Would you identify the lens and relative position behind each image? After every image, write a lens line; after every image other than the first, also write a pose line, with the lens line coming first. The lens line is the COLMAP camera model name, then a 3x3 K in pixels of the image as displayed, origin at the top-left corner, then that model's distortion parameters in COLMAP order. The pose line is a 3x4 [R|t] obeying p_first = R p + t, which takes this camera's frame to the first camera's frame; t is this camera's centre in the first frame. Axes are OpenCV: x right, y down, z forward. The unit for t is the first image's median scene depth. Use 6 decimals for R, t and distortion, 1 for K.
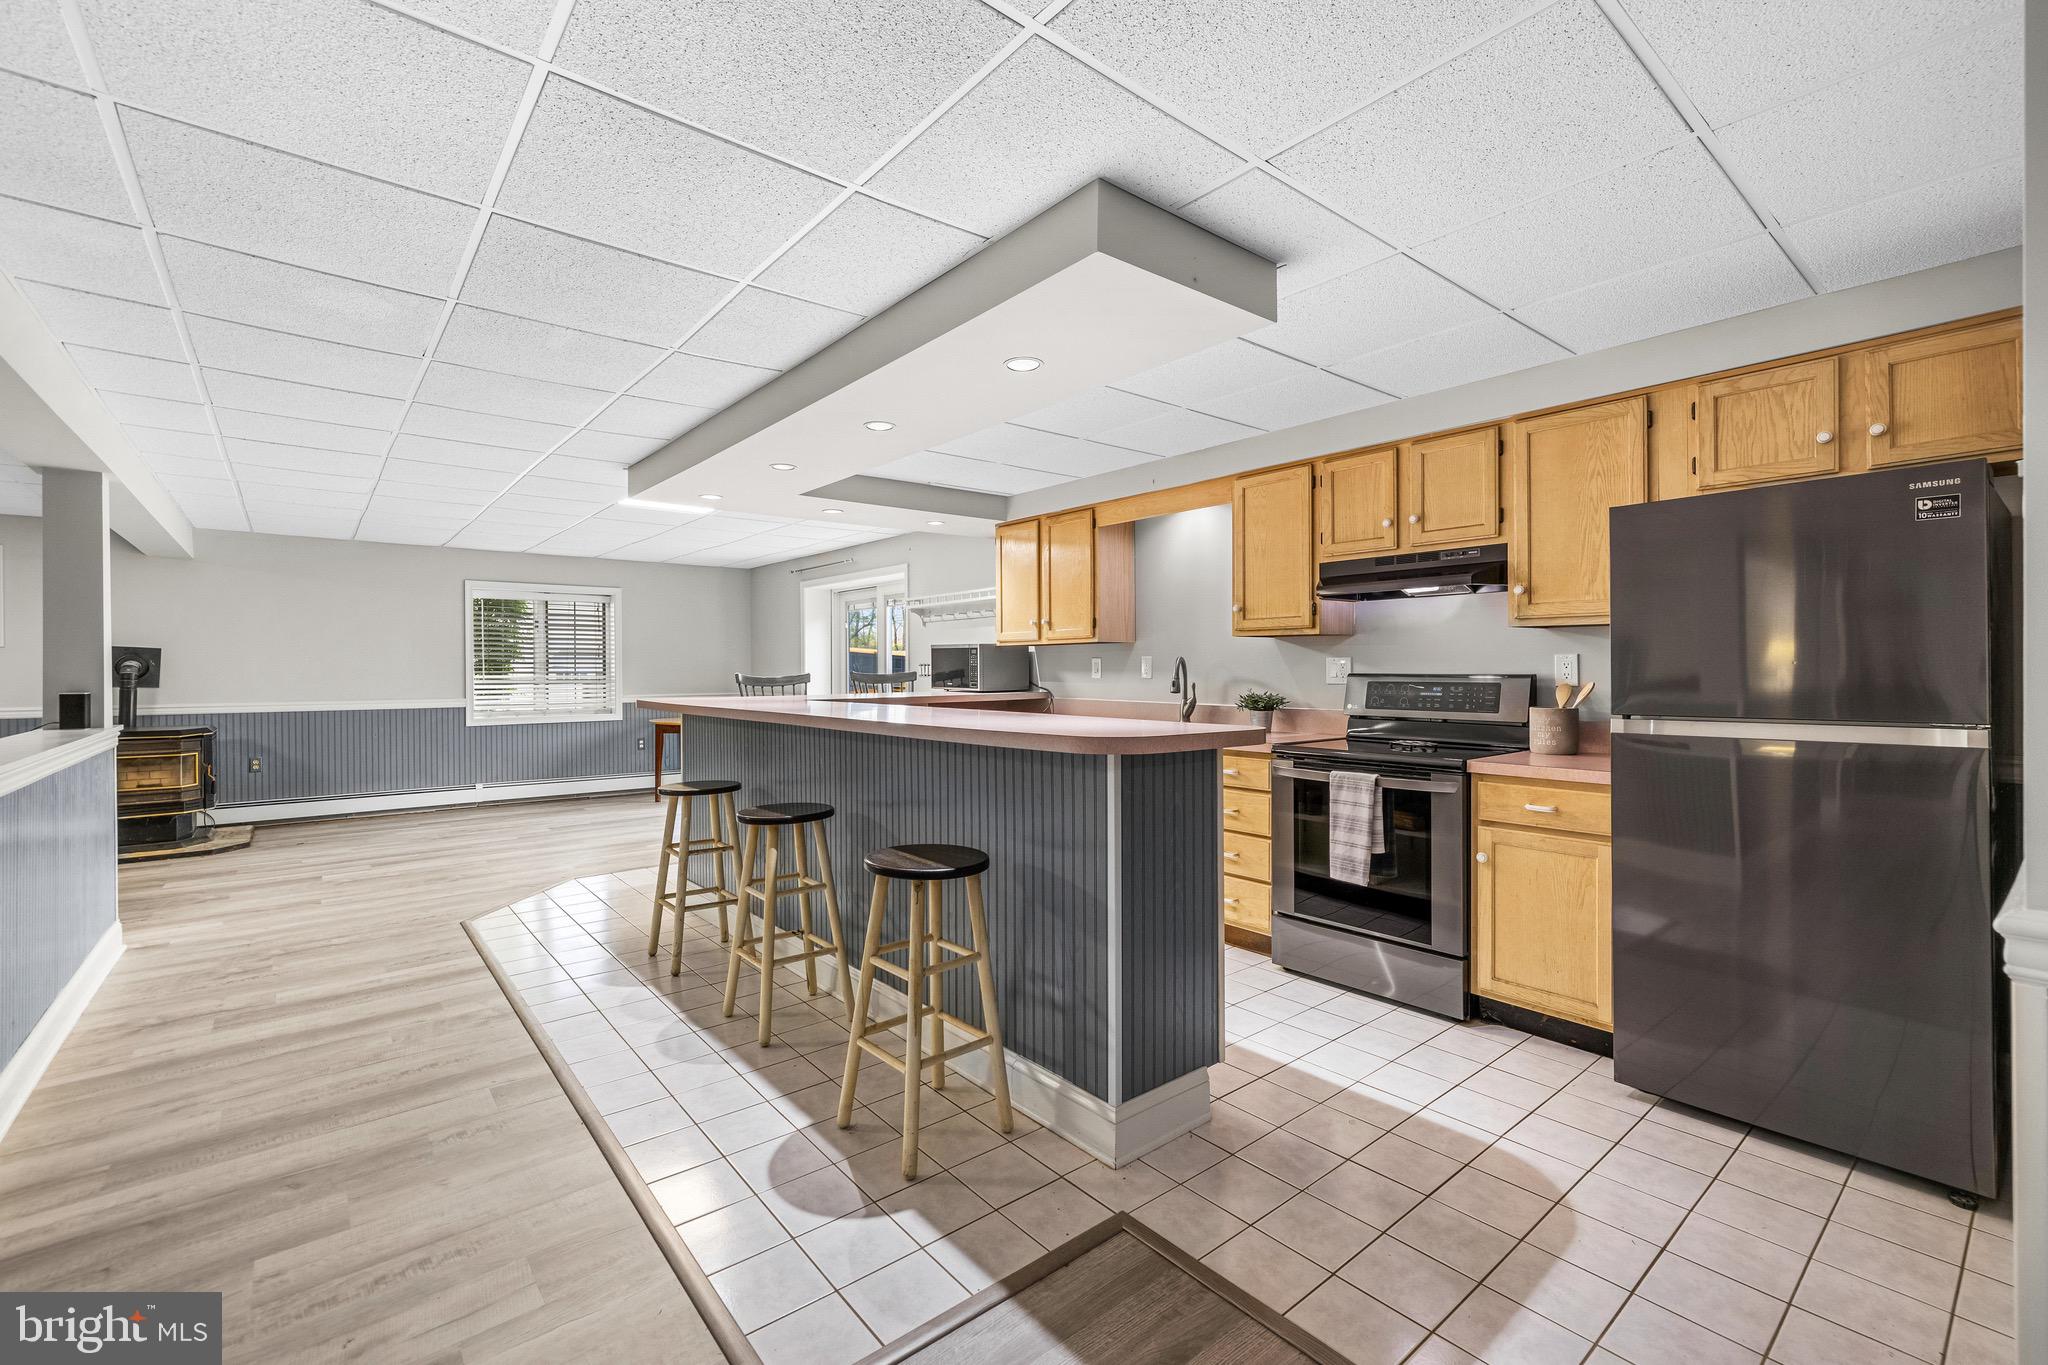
lens RADIAL K [[872.0, 0, 1027.8], [0, 872.0, 677.8], [0, 0, 1]] dist [0.000991, -0.001551]
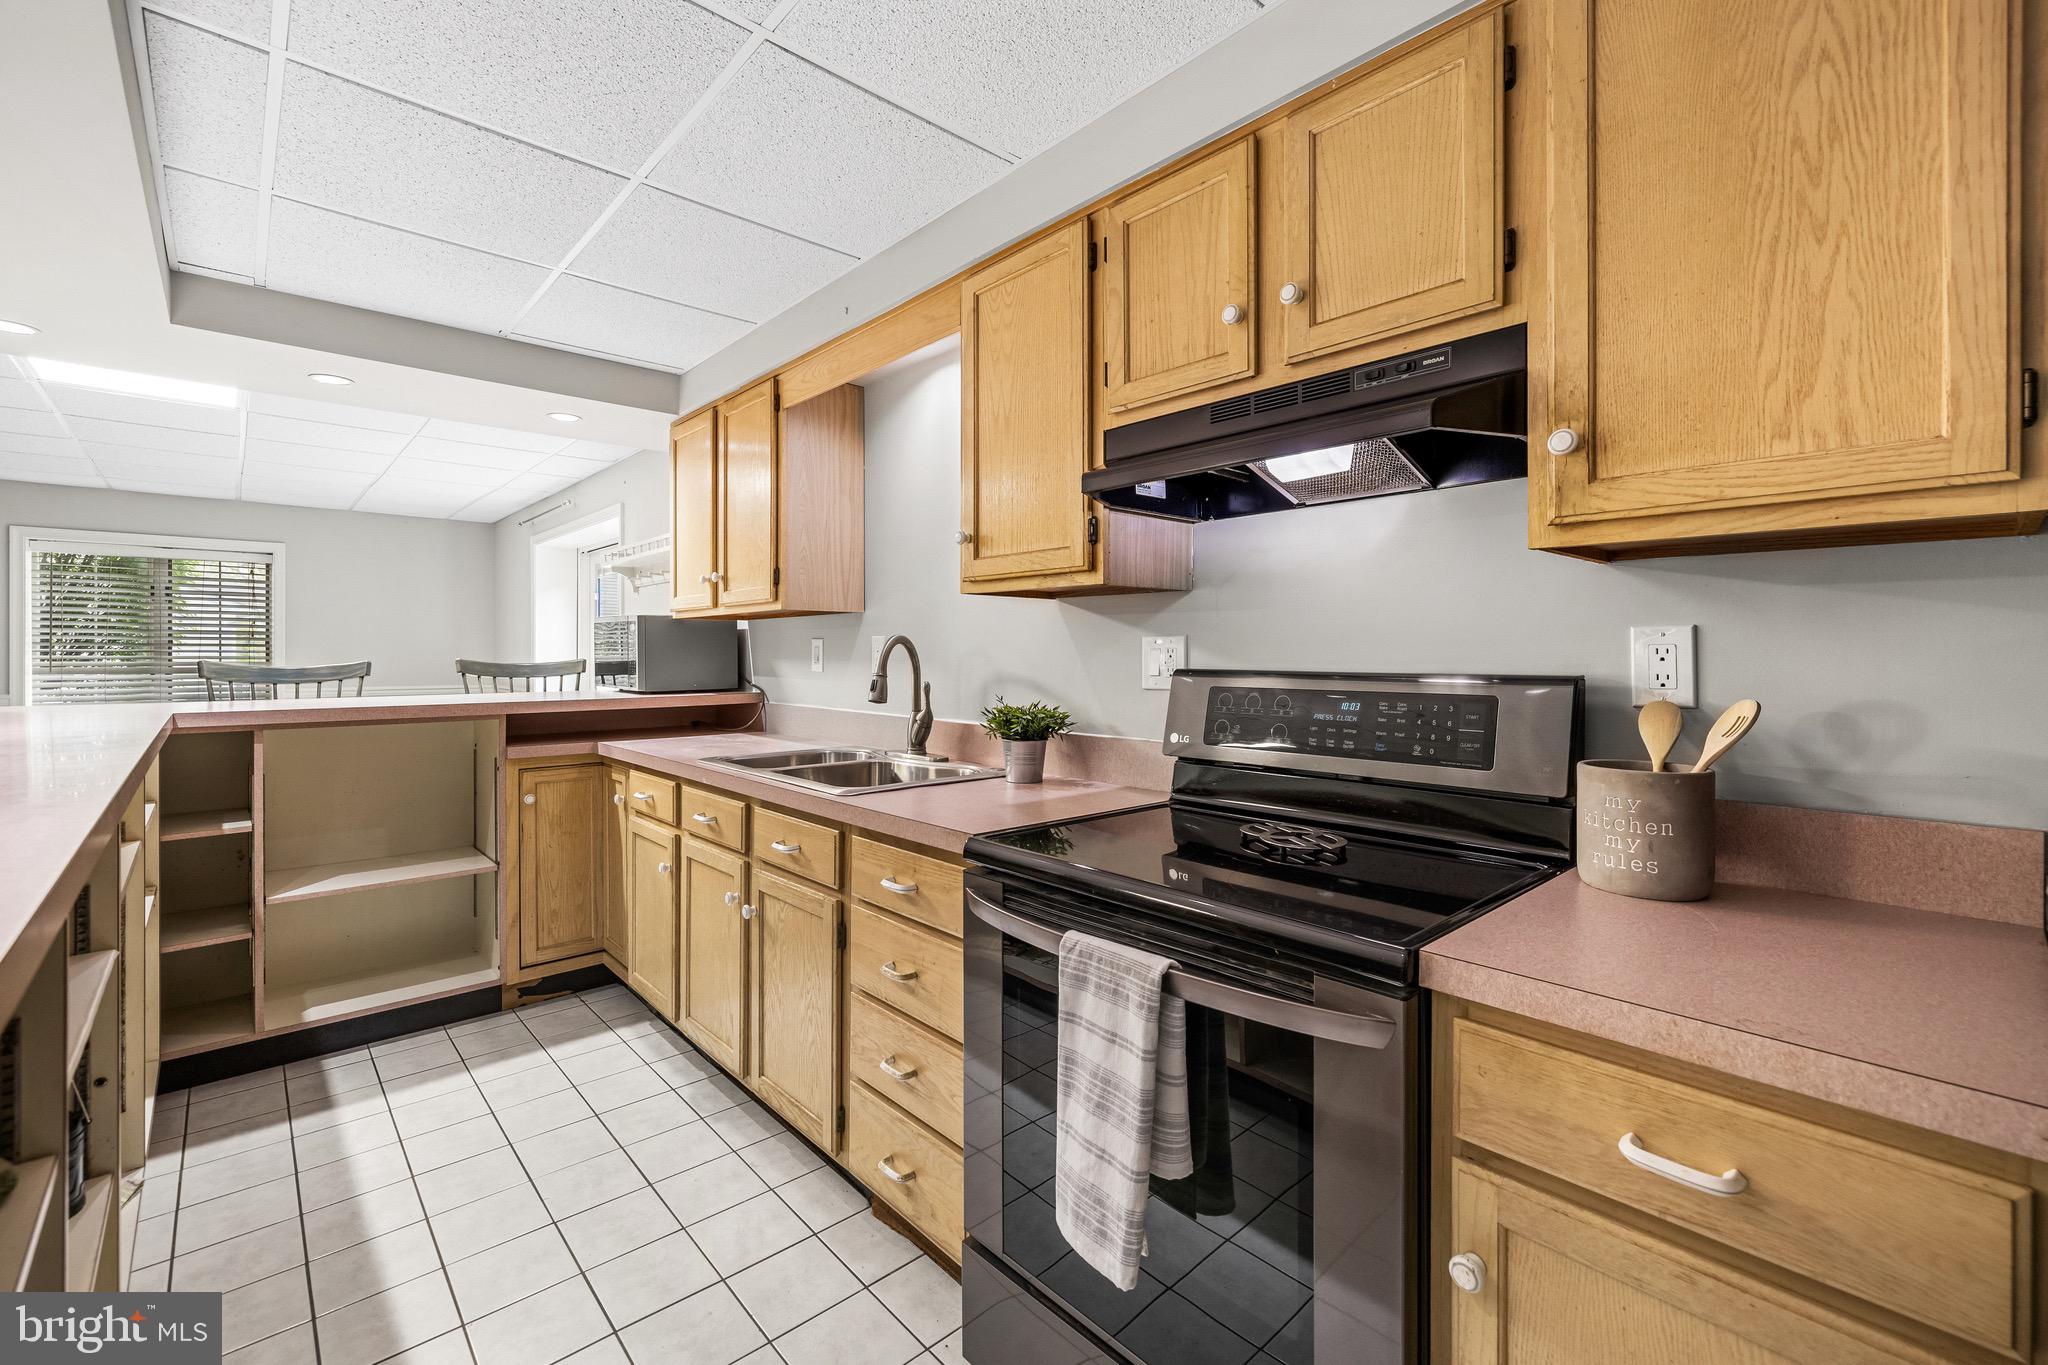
lens RADIAL K [[872.0, 0, 1020.2], [0, 872.0, 663.6], [0, 0, 1]] dist [0.000991, -0.001551]
pose [[0.998764, 0.005859, 0.049366, 0.283955], [-0.005767, 0.999981, -0.002002, -0.007133], [-0.049377, 0.001714, 0.998779, 0.572742]]
